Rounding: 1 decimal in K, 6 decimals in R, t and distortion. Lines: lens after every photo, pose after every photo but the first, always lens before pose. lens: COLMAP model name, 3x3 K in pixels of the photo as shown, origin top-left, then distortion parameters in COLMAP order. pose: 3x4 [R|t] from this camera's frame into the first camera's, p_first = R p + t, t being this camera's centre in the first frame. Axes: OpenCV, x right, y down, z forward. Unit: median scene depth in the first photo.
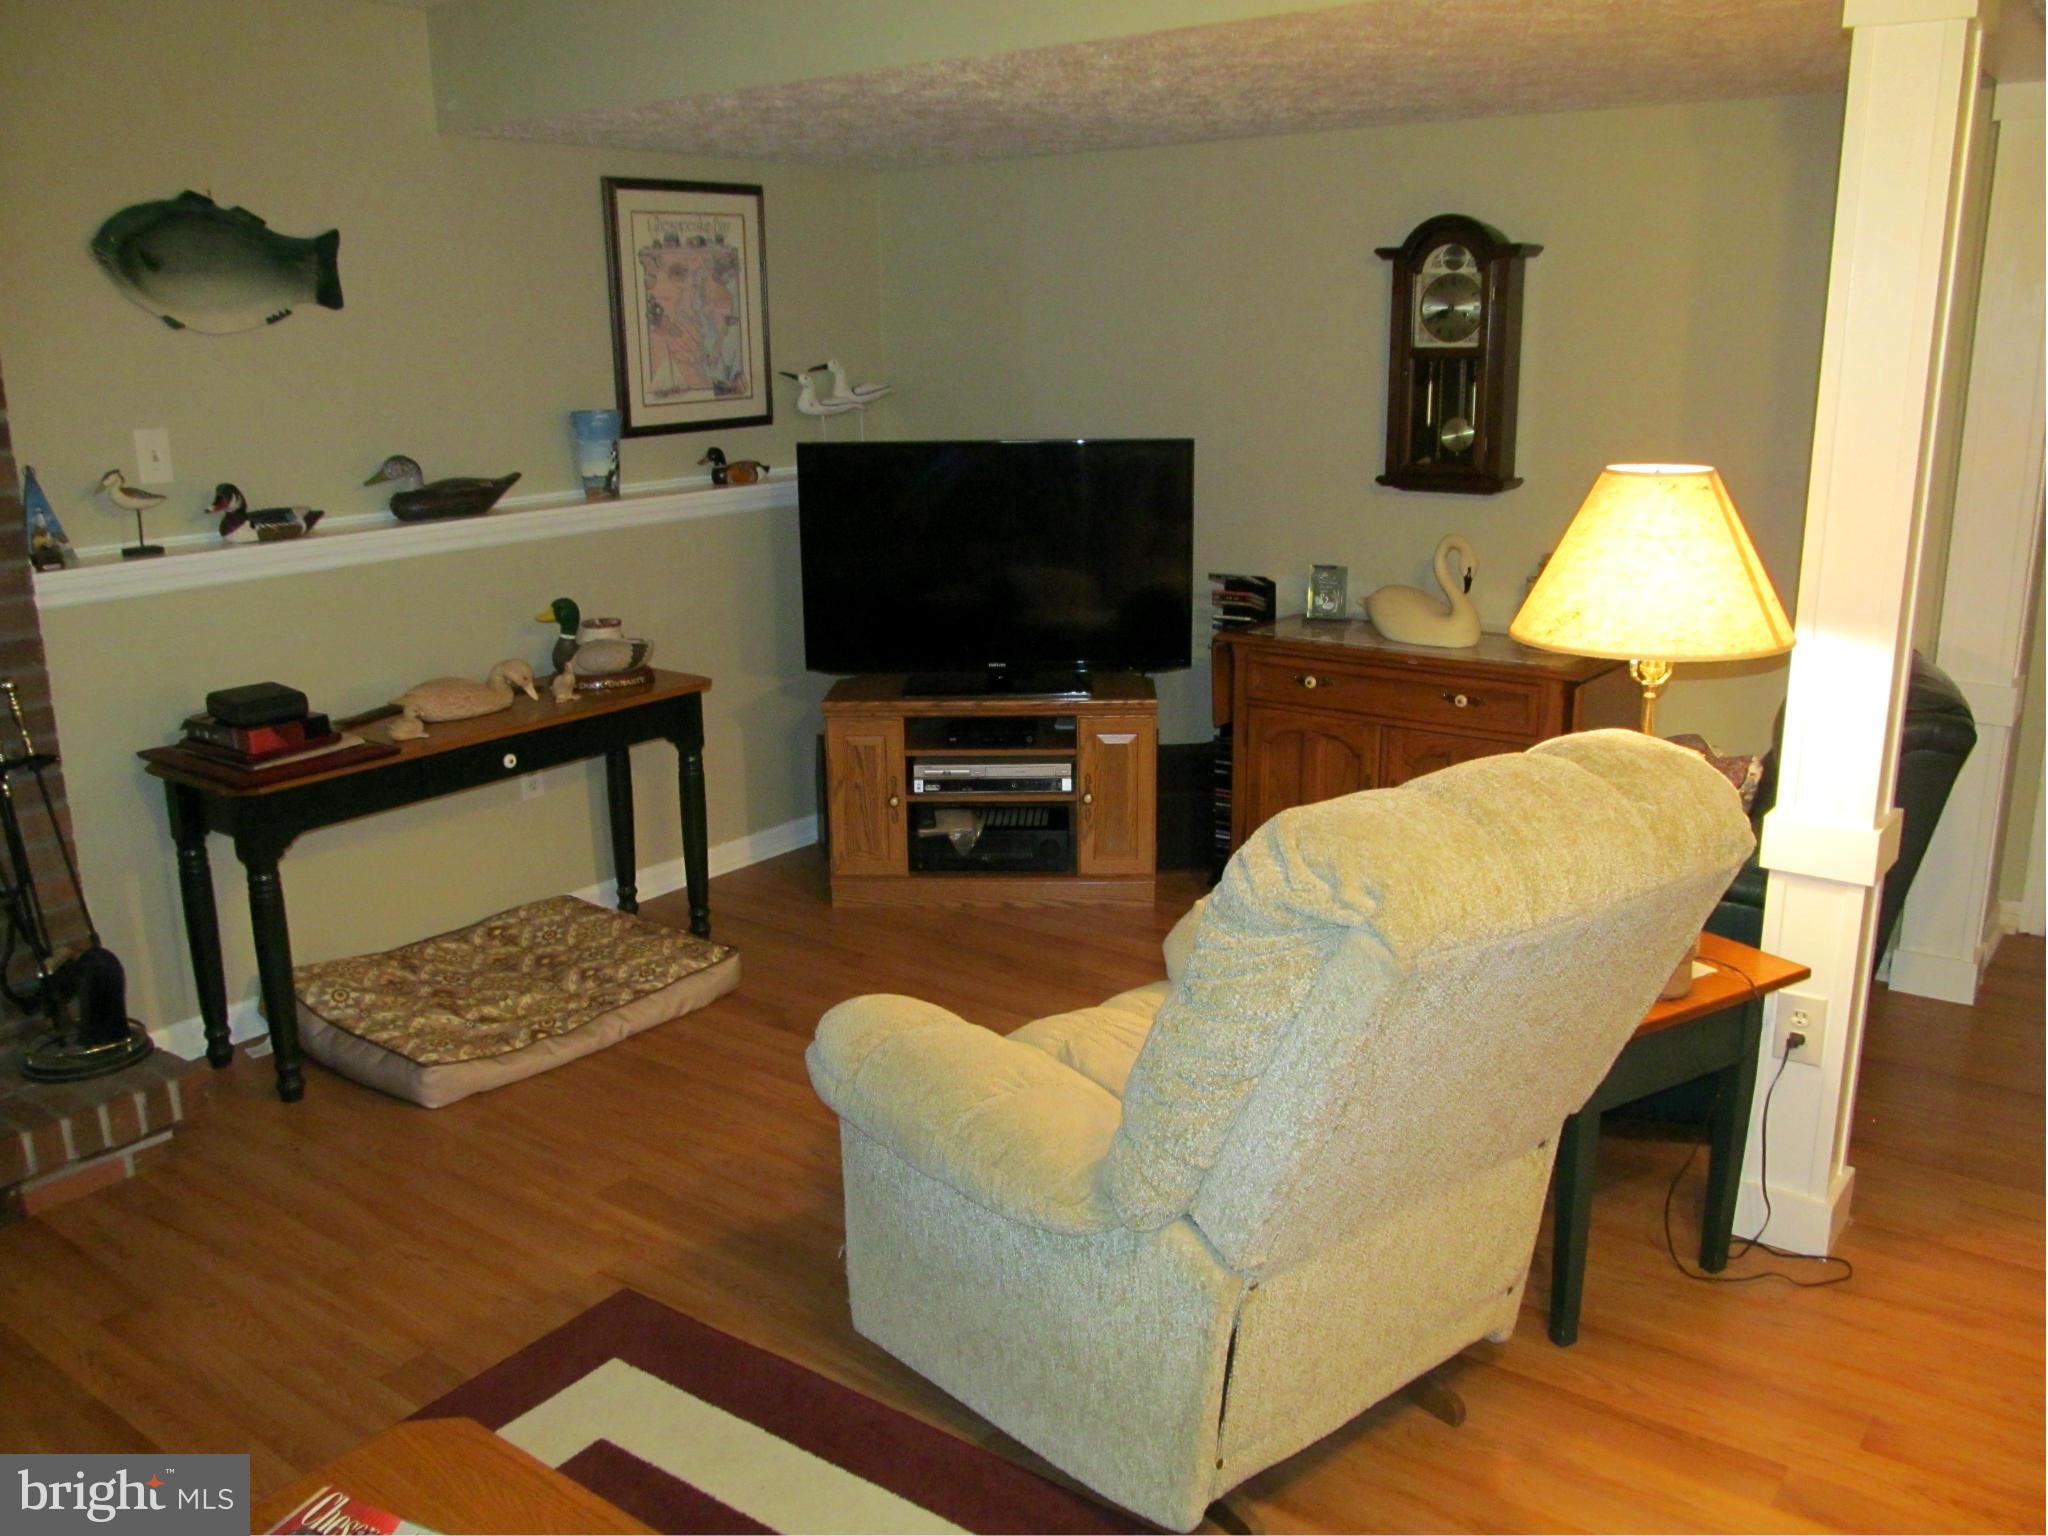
lens RADIAL K [[1752.8, 0, 1024.0], [0, 1752.8, 768.0], [0, 0, 1]] dist [-0.036549, -0.007049]
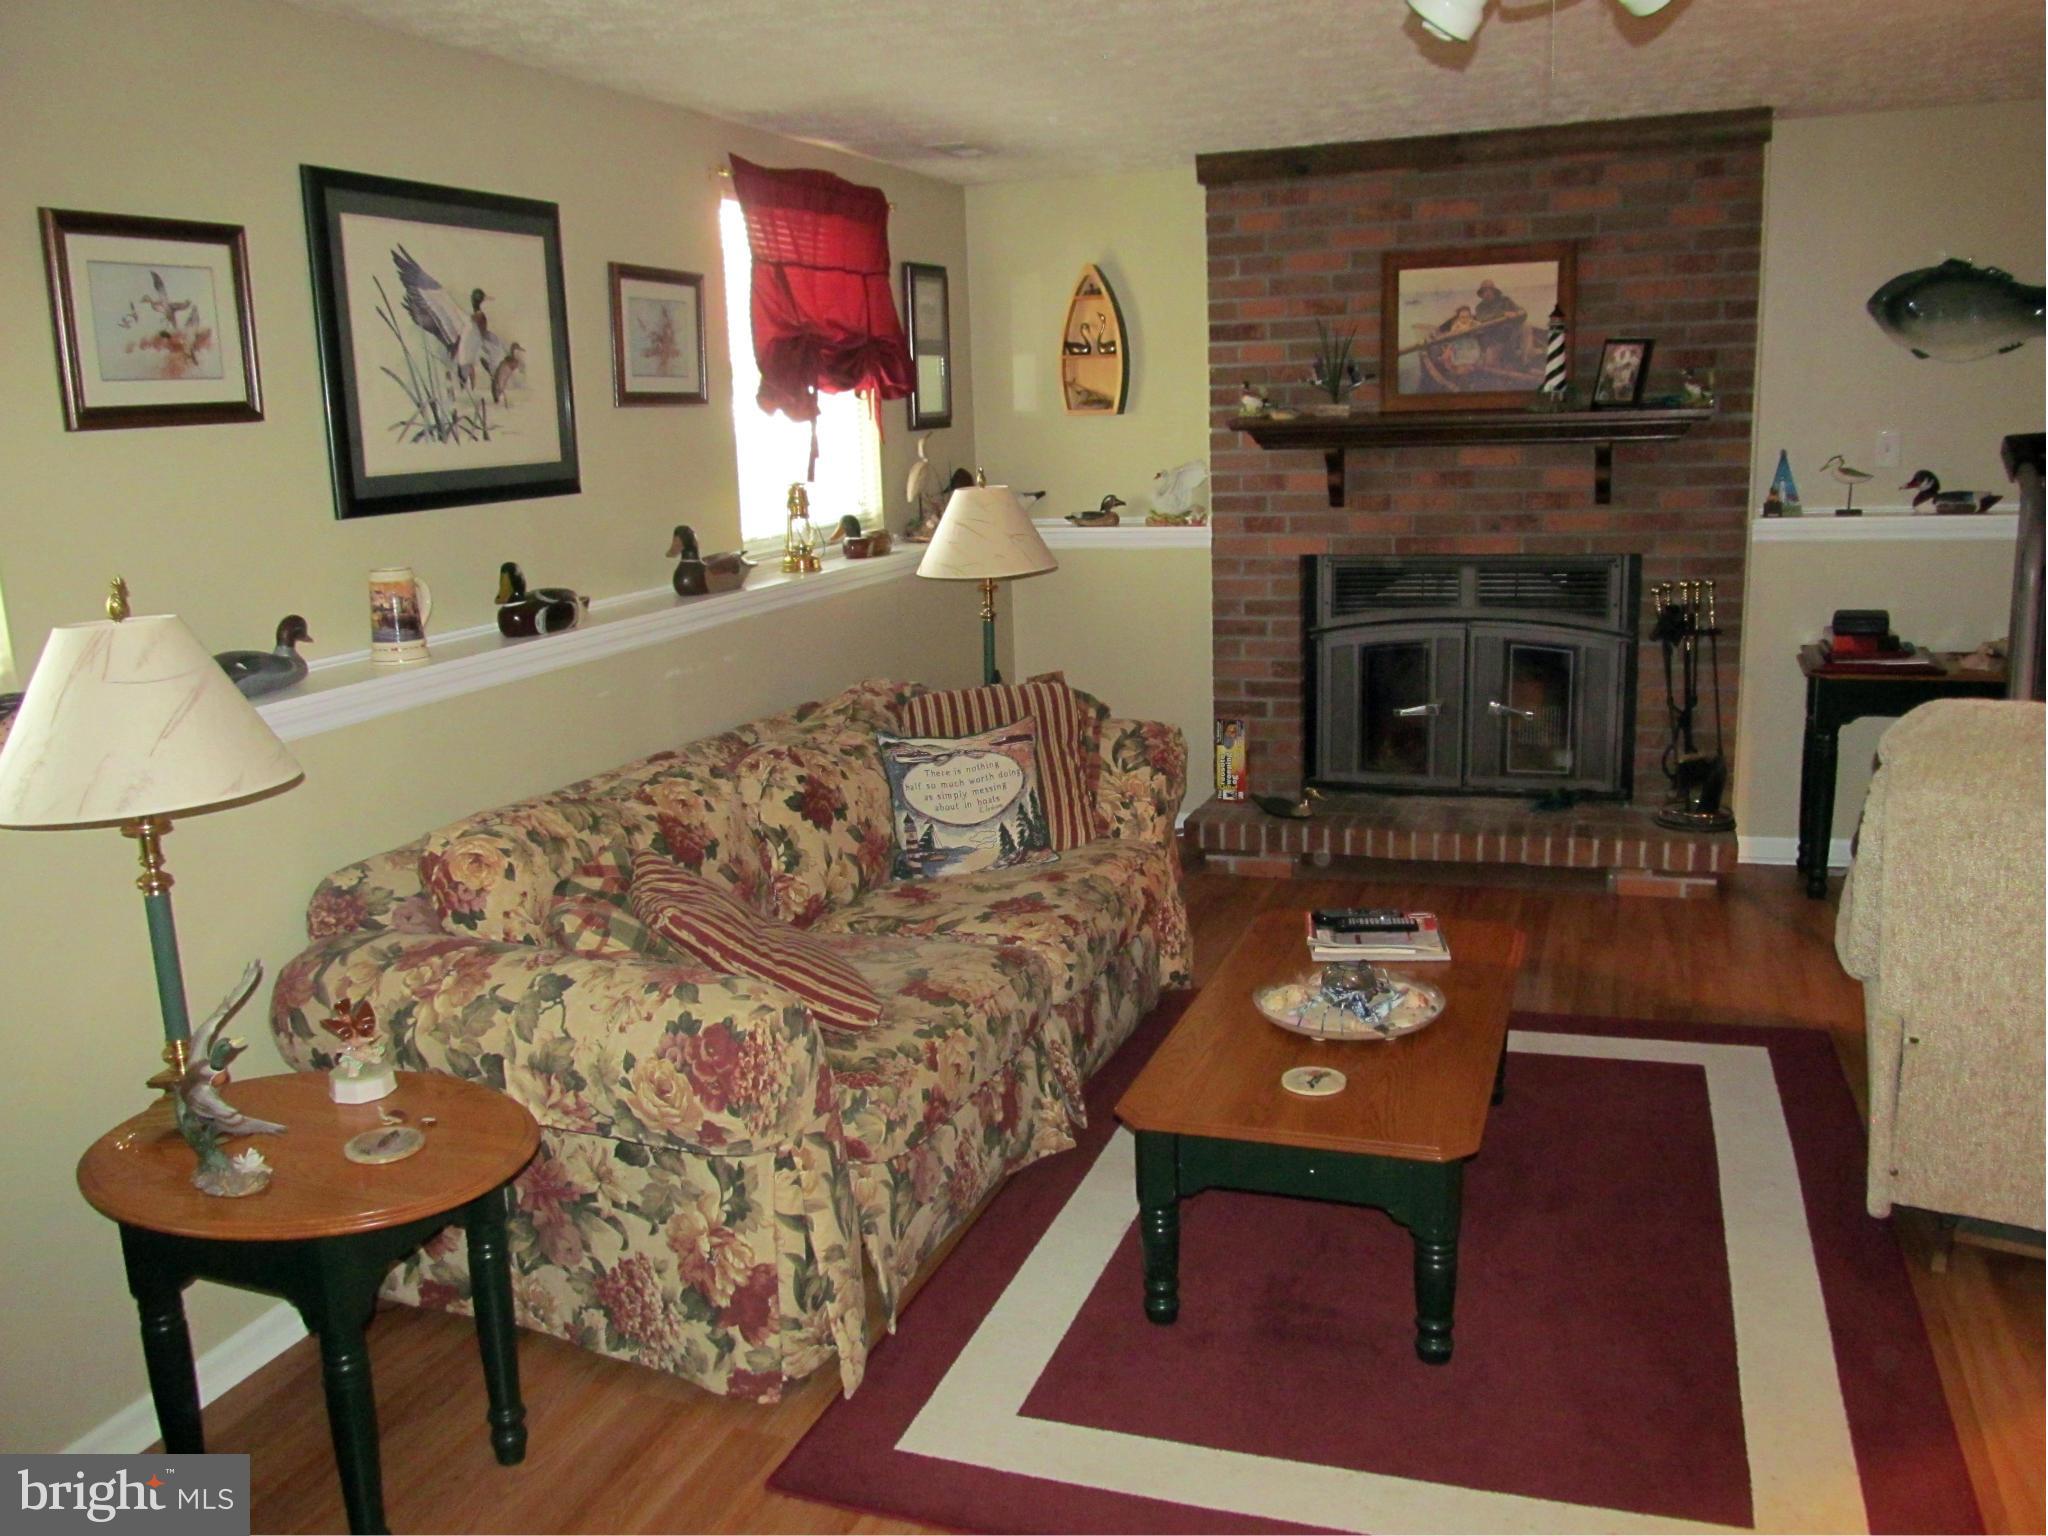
lens RADIAL K [[1699.5, 0, 1024.0], [0, 1699.5, 768.0], [0, 0, 1]] dist [-0.063336, 0.012837]
pose [[0.288193, 0.198691, -0.936732, 0.629961], [-0.200209, 0.969118, 0.143965, 0.018636], [0.936409, 0.146053, 0.319073, -0.059040]]
